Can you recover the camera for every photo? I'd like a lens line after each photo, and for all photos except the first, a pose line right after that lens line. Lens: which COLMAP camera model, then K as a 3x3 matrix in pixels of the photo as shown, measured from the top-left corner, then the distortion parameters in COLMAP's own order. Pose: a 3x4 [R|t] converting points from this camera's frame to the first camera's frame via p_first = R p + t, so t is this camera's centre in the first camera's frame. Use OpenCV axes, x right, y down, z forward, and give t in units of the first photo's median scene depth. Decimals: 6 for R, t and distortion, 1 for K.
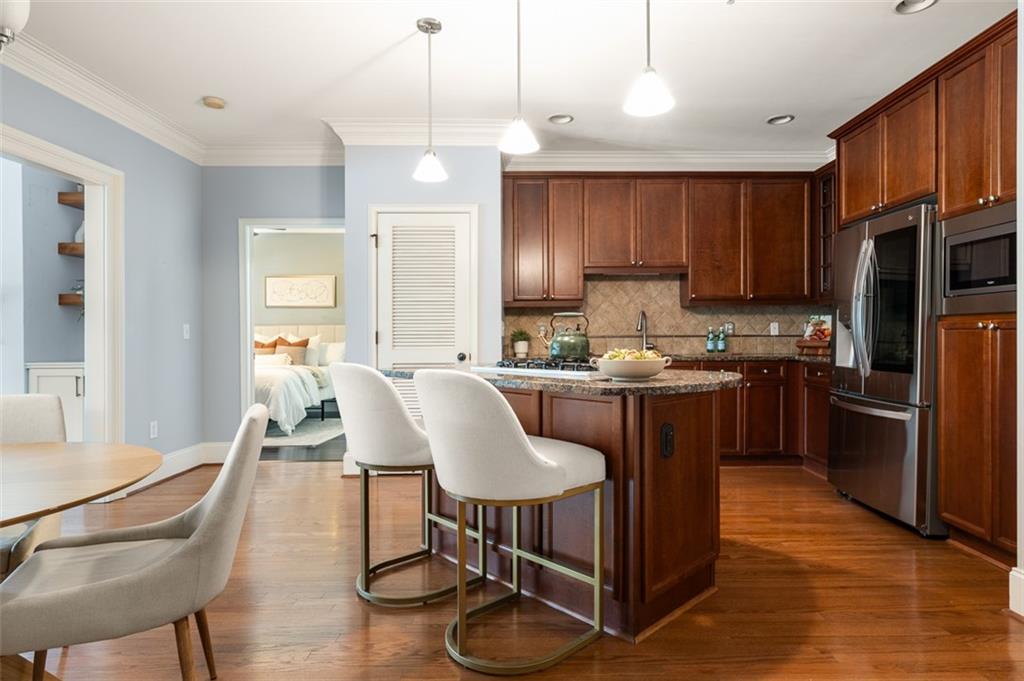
lens RADIAL K [[573.8, 0, 537.7], [0, 573.8, 340.4], [0, 0, 1]] dist [0.003254, 0.000627]
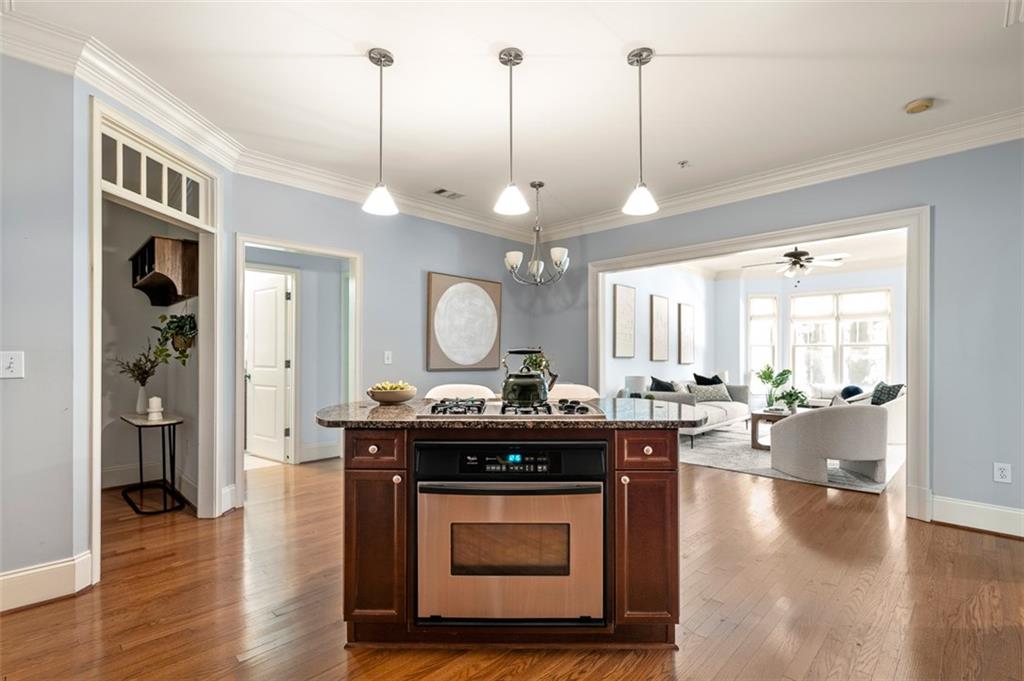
lens RADIAL K [[476.9, 0, 501.8], [0, 476.9, 353.0], [0, 0, 1]] dist [-0.000166, 0.000176]
pose [[-0.739854, 0.006790, -0.672733, 0.340159], [0.003465, 0.999974, 0.006281, -0.030362], [0.672758, 0.002316, -0.739859, 0.905987]]
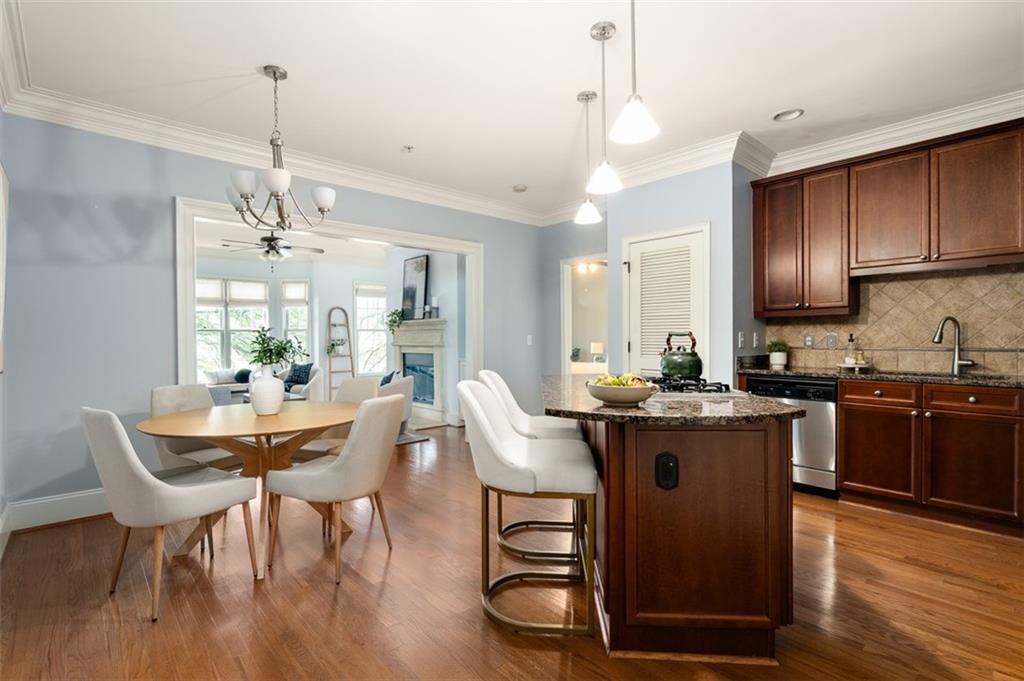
lens RADIAL K [[490.4, 0, 503.8], [0, 490.4, 342.5], [0, 0, 1]] dist [0.000243, 0.000175]
pose [[0.636255, 0.012046, -0.771385, 0.321641], [-0.003387, 0.999912, 0.012822, -0.024499], [0.771472, -0.005546, 0.636240, 0.125680]]
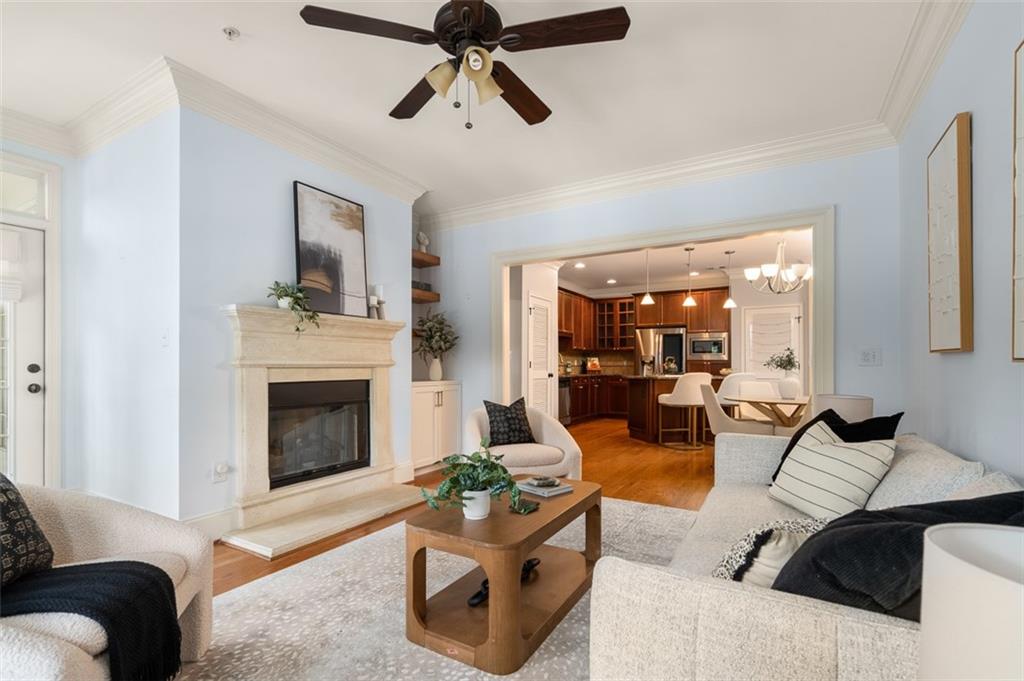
lens RADIAL K [[476.9, 0, 501.8], [0, 476.9, 353.0], [0, 0, 1]] dist [-0.000166, 0.000176]
pose [[0.534283, 0.032986, 0.844662, -1.450175], [-0.004505, 0.999335, -0.036177, 0.010415], [-0.845294, 0.015524, 0.534076, 0.247974]]
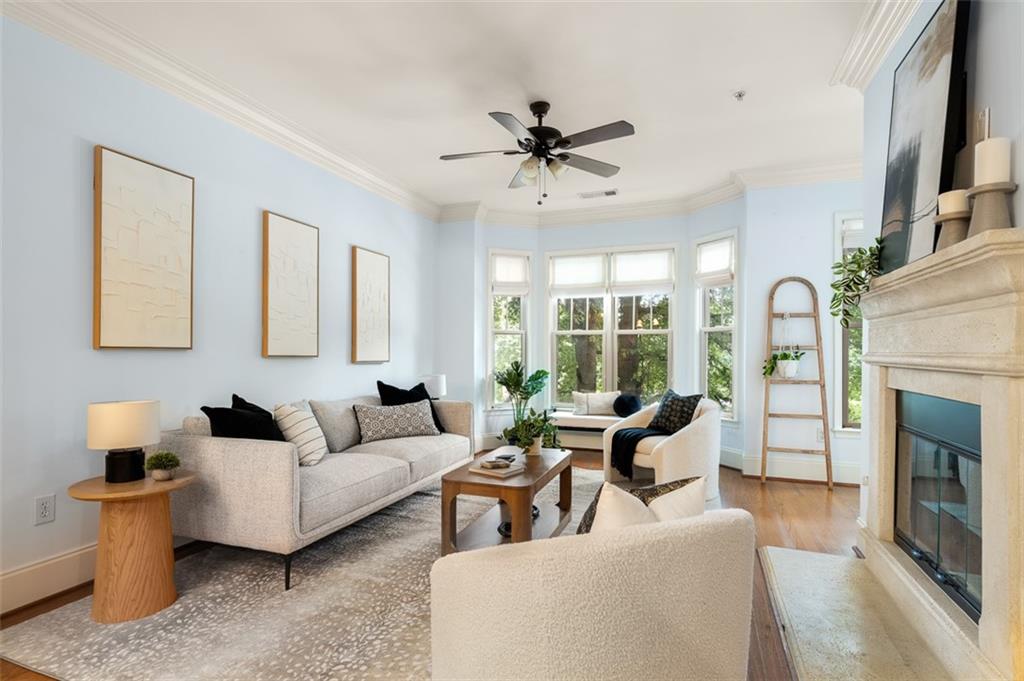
lens RADIAL K [[504.0, 0, 506.9], [0, 504.0, 354.4], [0, 0, 1]] dist [0.001452, -0.000003]
pose [[-0.404871, 0.016106, -0.914232, -0.482996], [-0.000894, 0.999837, 0.018010, -0.011764], [0.914373, 0.008109, -0.404791, 0.719343]]
